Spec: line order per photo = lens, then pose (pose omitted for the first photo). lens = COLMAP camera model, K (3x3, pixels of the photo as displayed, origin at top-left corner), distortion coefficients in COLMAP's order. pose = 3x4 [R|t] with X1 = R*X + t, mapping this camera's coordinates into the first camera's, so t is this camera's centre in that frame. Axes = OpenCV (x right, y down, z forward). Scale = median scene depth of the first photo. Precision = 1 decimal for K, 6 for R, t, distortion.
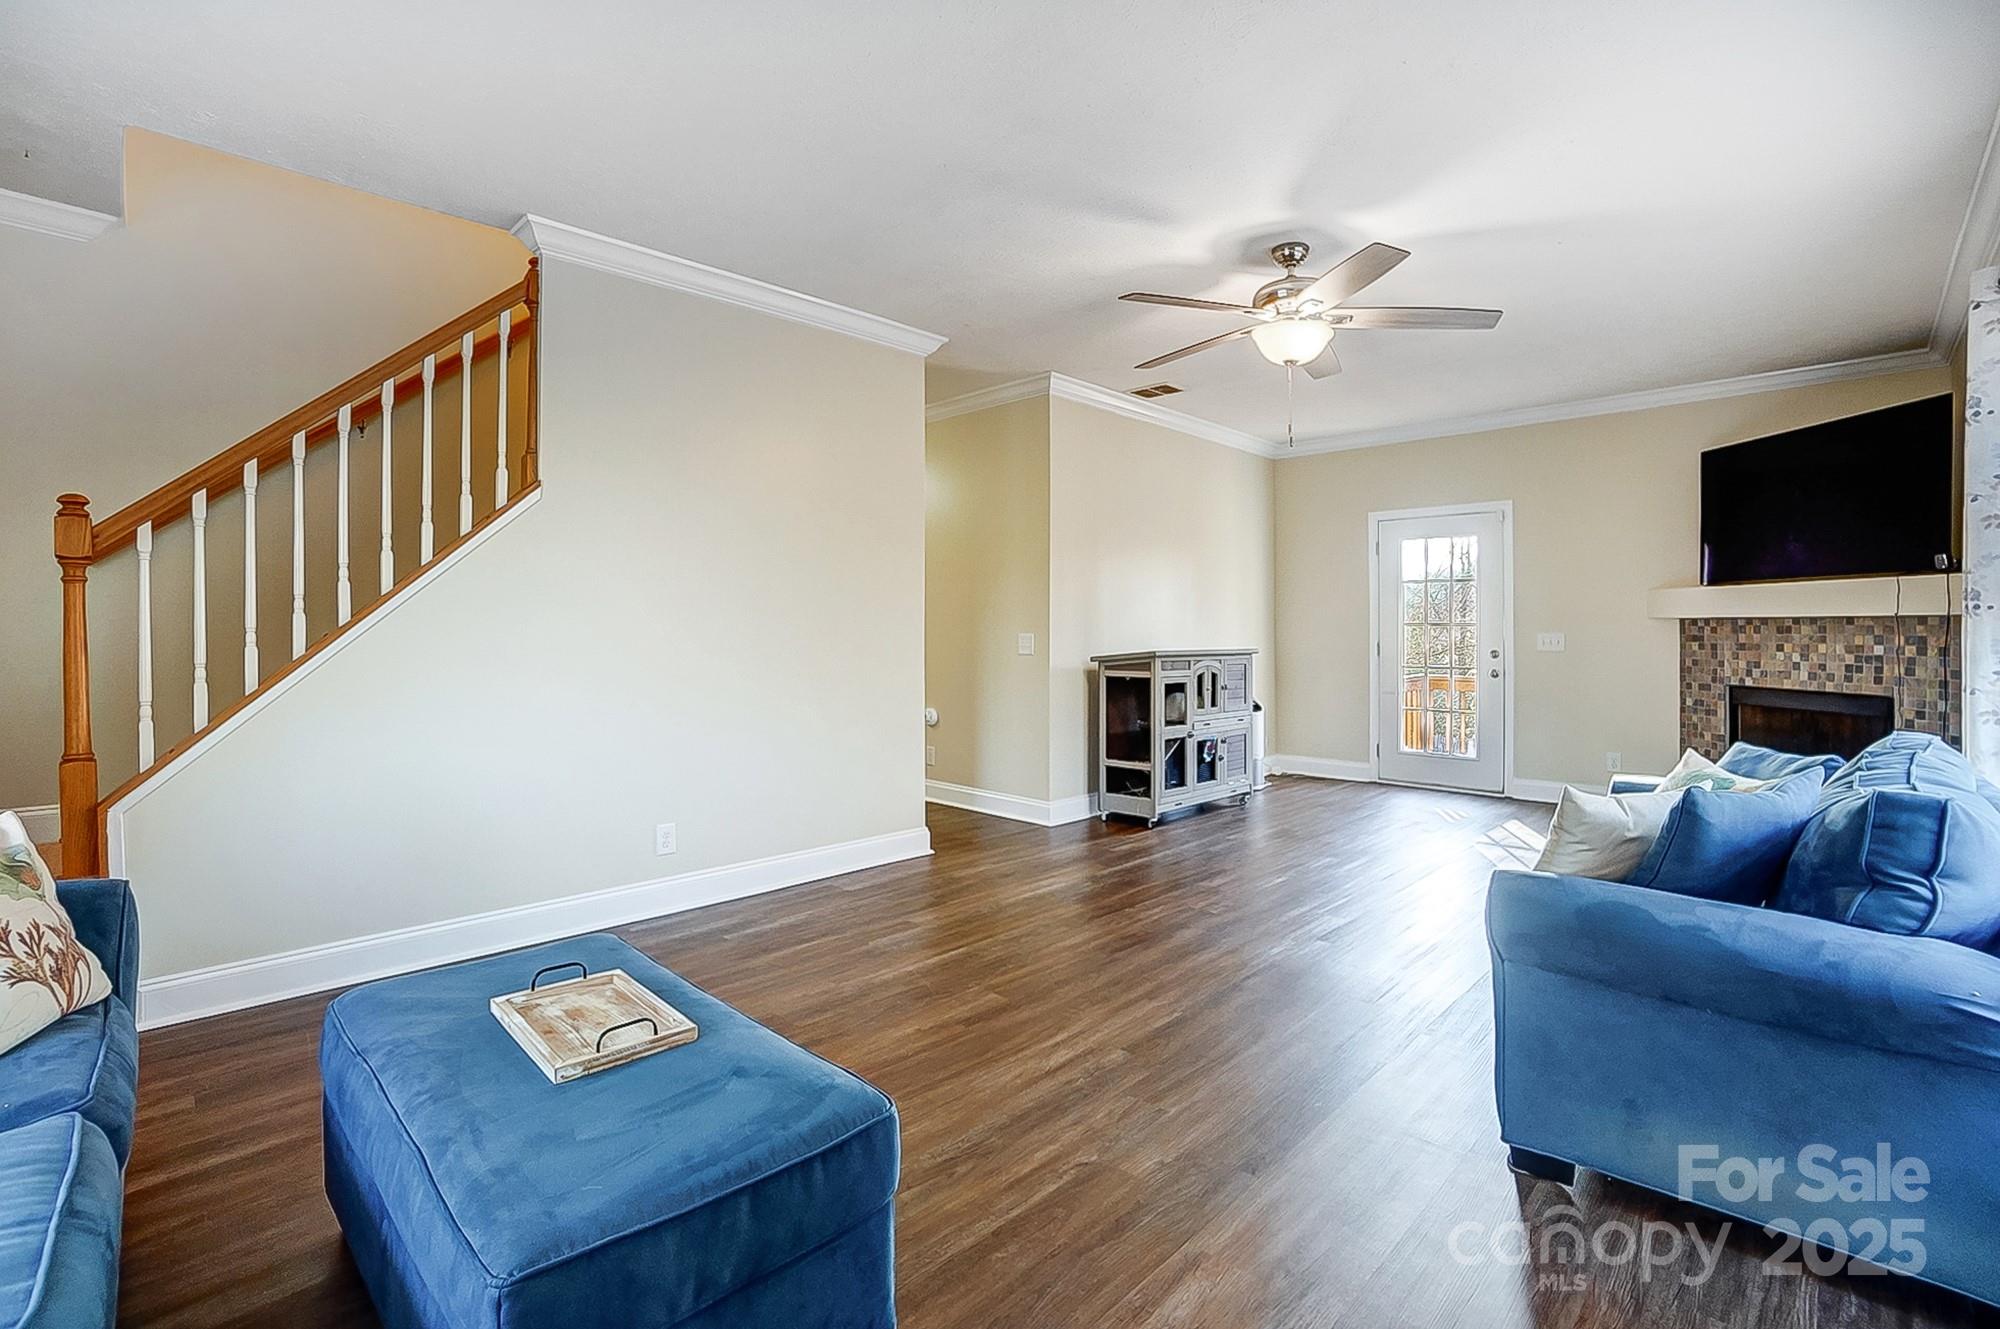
lens RADIAL K [[897.5, 0, 988.0], [0, 897.5, 634.8], [0, 0, 1]] dist [-0.062788, 0.020790]
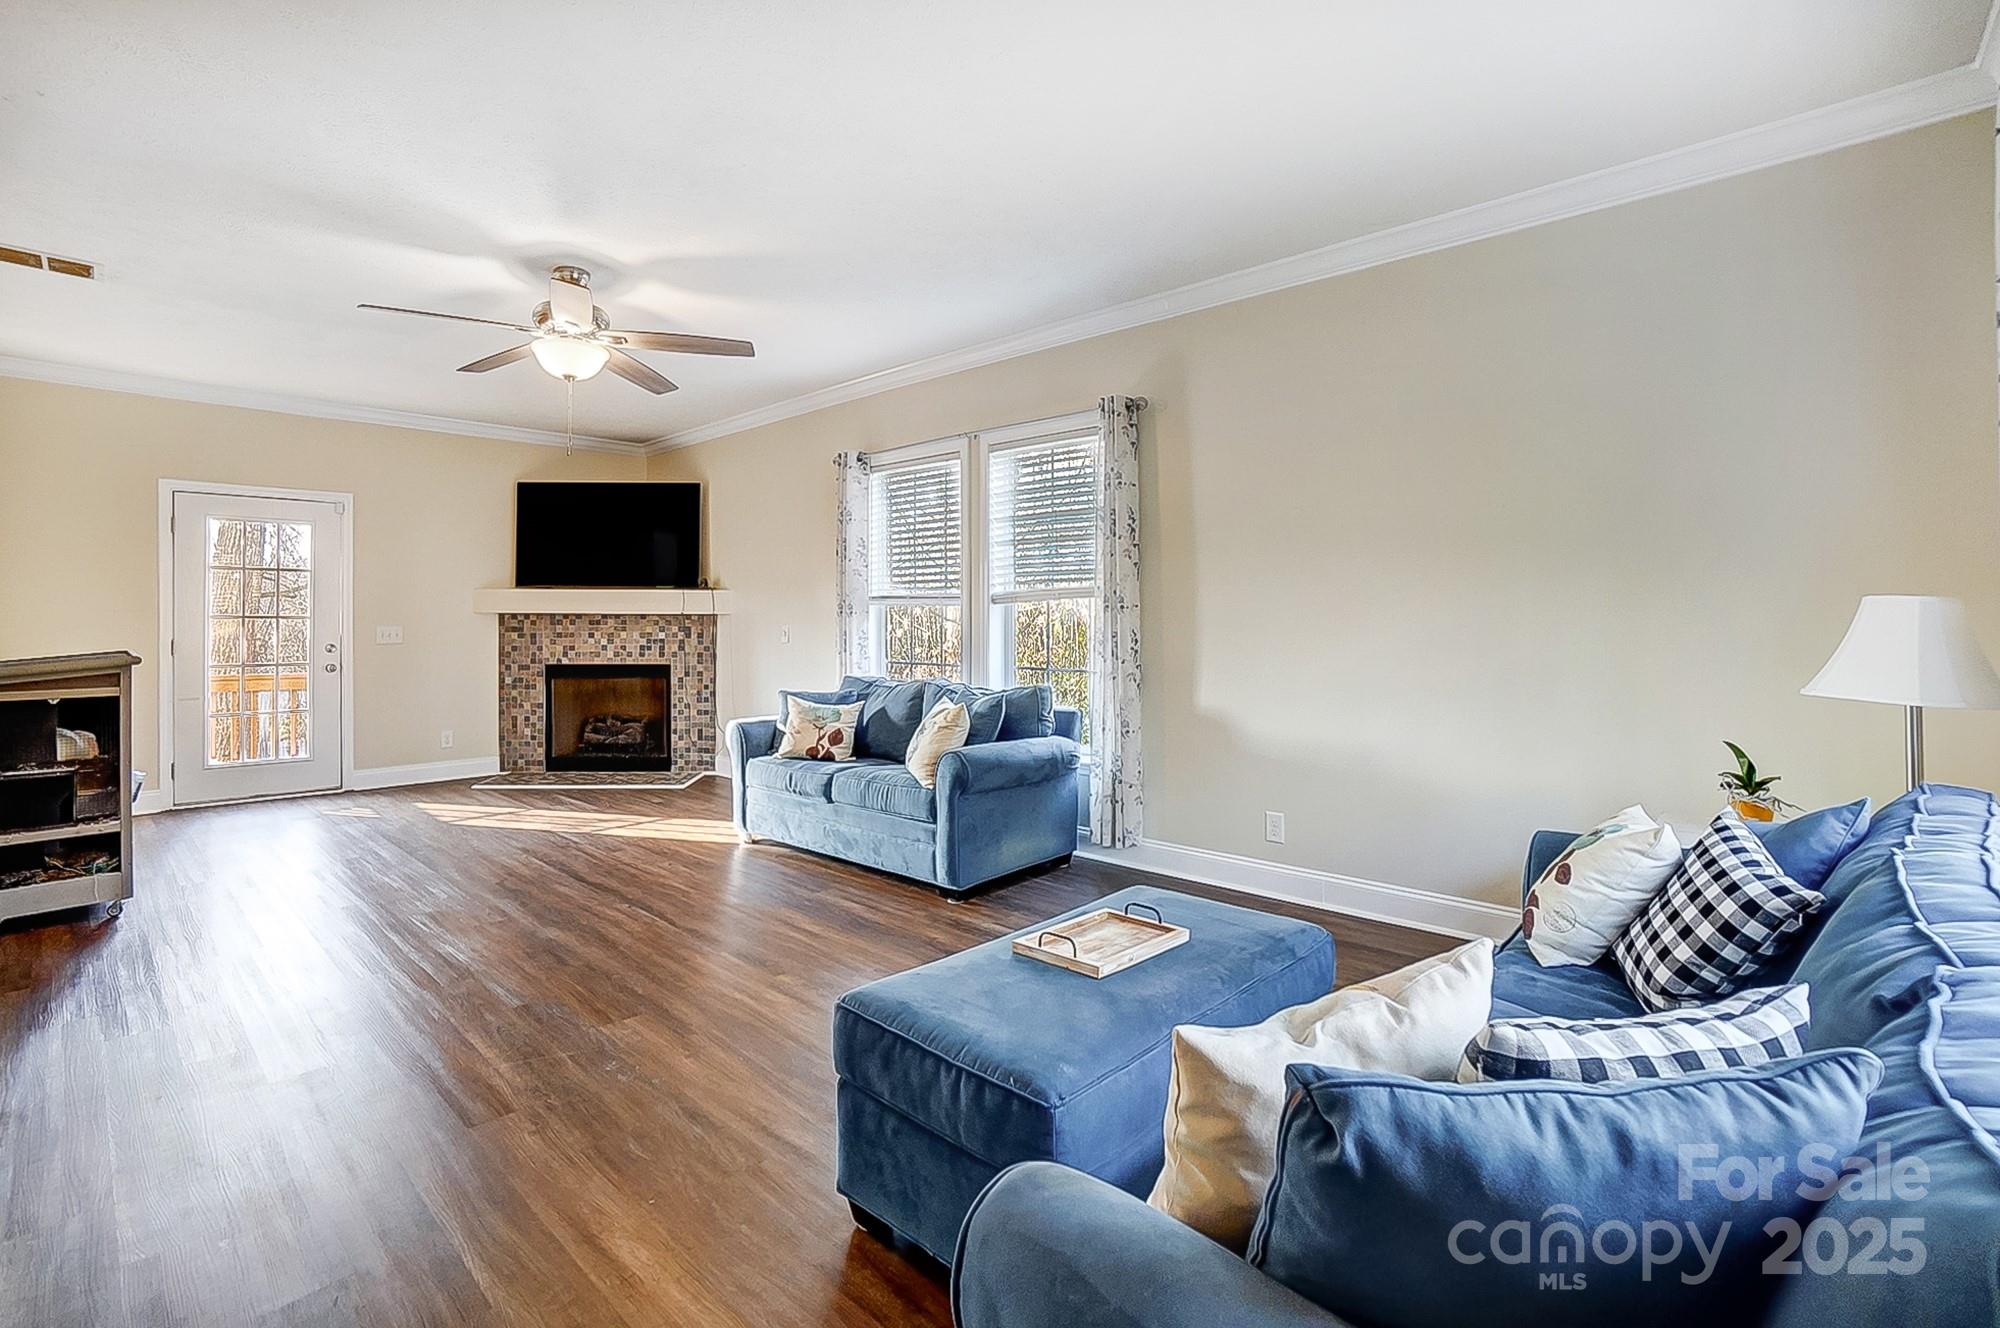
lens RADIAL K [[912.9, 0, 1002.0], [0, 912.9, 594.7], [0, 0, 1]] dist [-0.063645, 0.025809]
pose [[-0.036252, 0.025647, 0.999014, -0.549888], [0.006220, 0.999657, -0.025438, -0.009231], [-0.999323, 0.005291, -0.036399, 0.366864]]
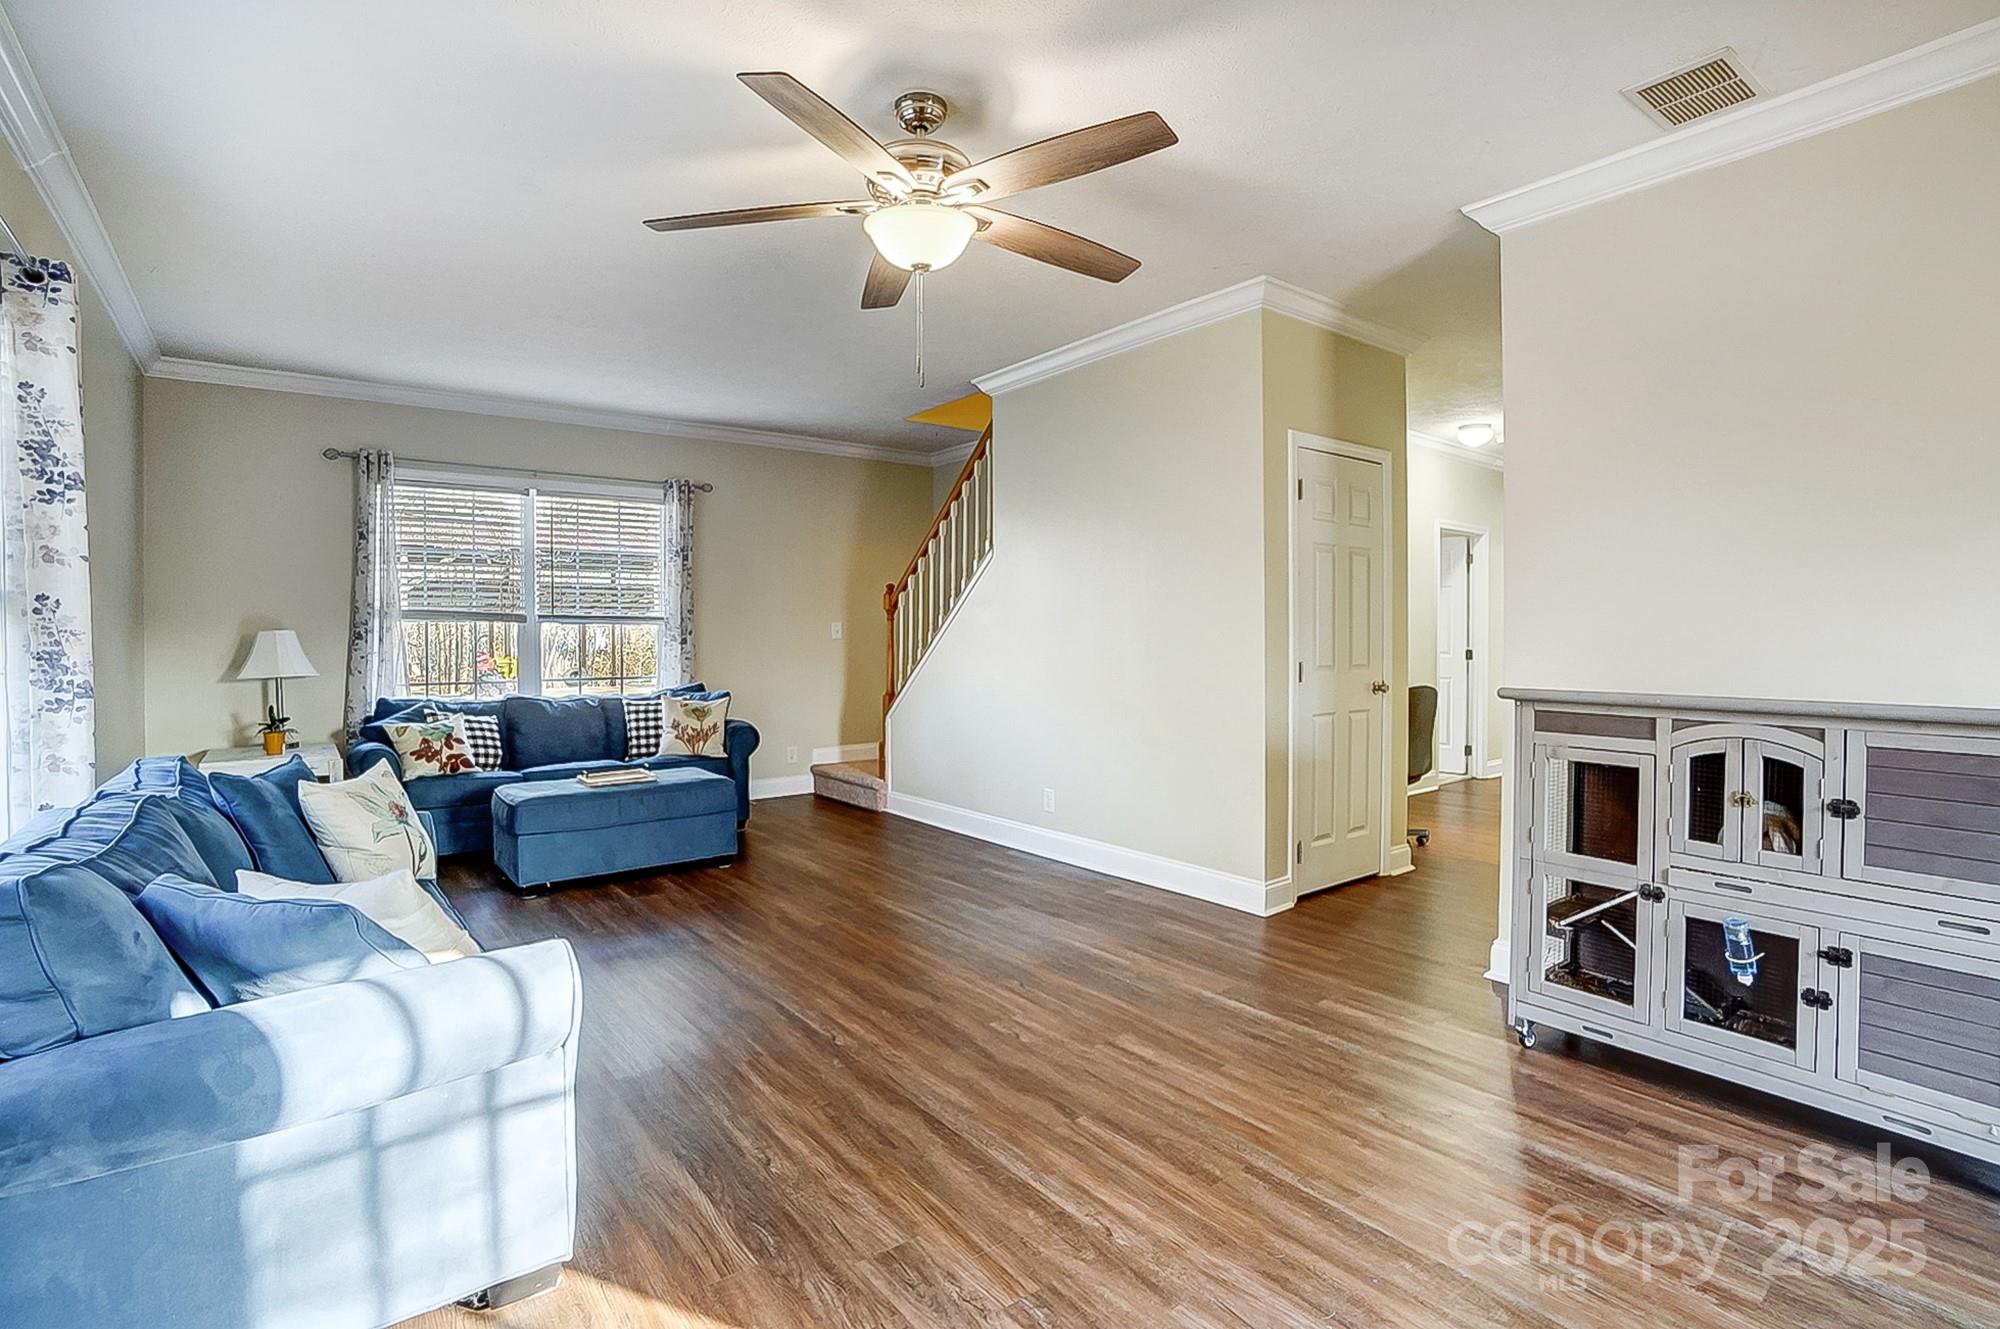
lens RADIAL K [[942.4, 0, 1005.0], [0, 942.4, 646.1], [0, 0, 1]] dist [-0.037818, 0.000137]
pose [[-0.120605, 0.013458, -0.992609, 0.768016], [-0.000029, 0.999908, 0.013560, -0.012713], [0.992701, 0.001664, -0.120593, 0.824020]]
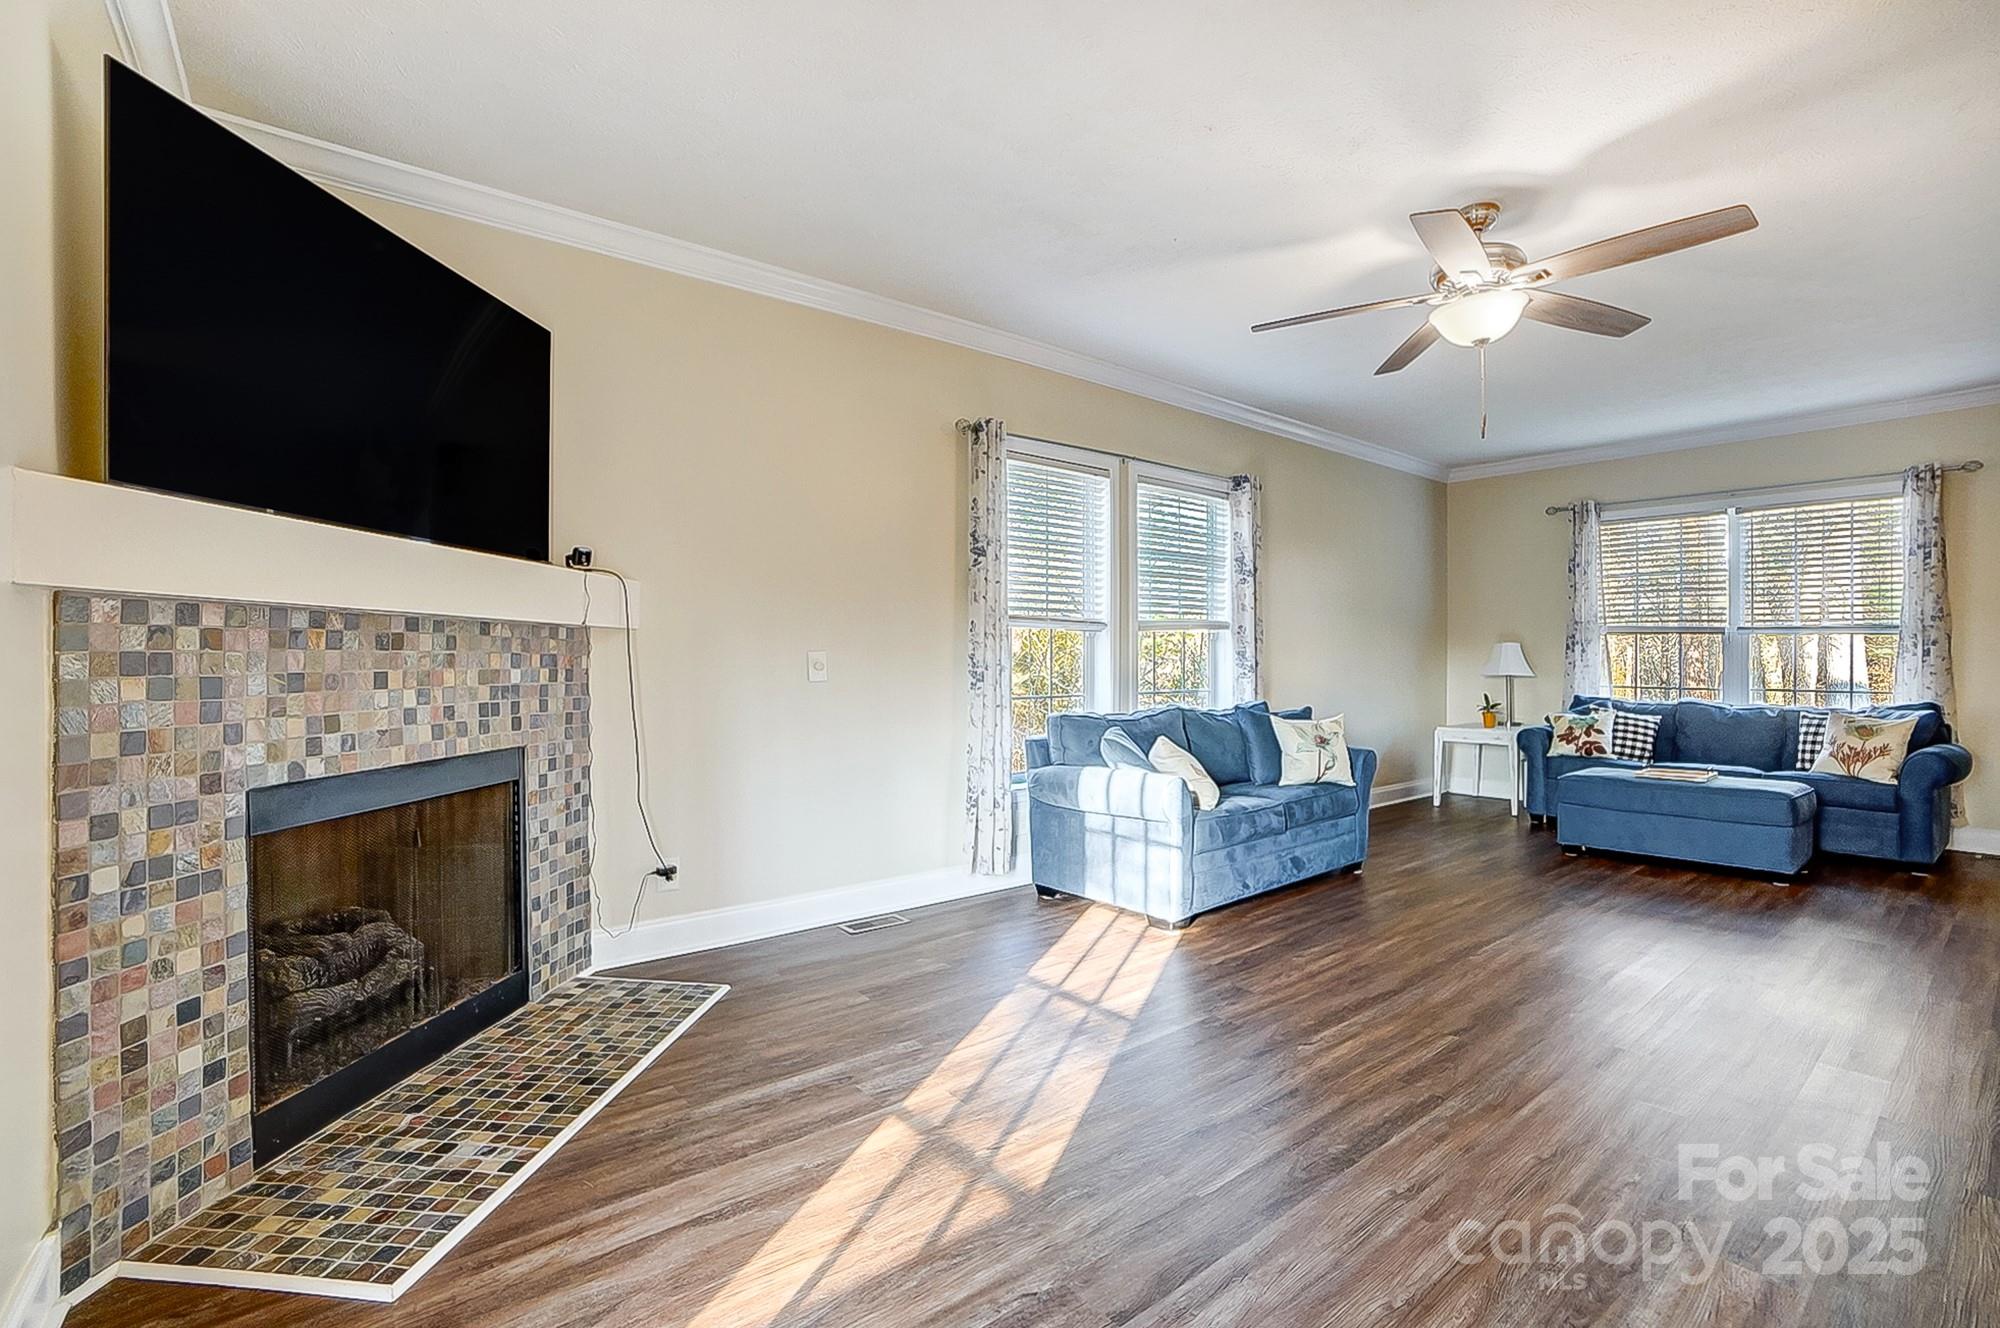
lens RADIAL K [[895.2, 0, 999.5], [0, 895.2, 647.3], [0, 0, 1]] dist [-0.063431, 0.023370]
pose [[-0.994921, -0.000731, 0.100658, 0.517795], [-0.001355, 0.999980, -0.006131, -0.000293], [-0.100651, -0.006237, -0.994902, 1.364121]]
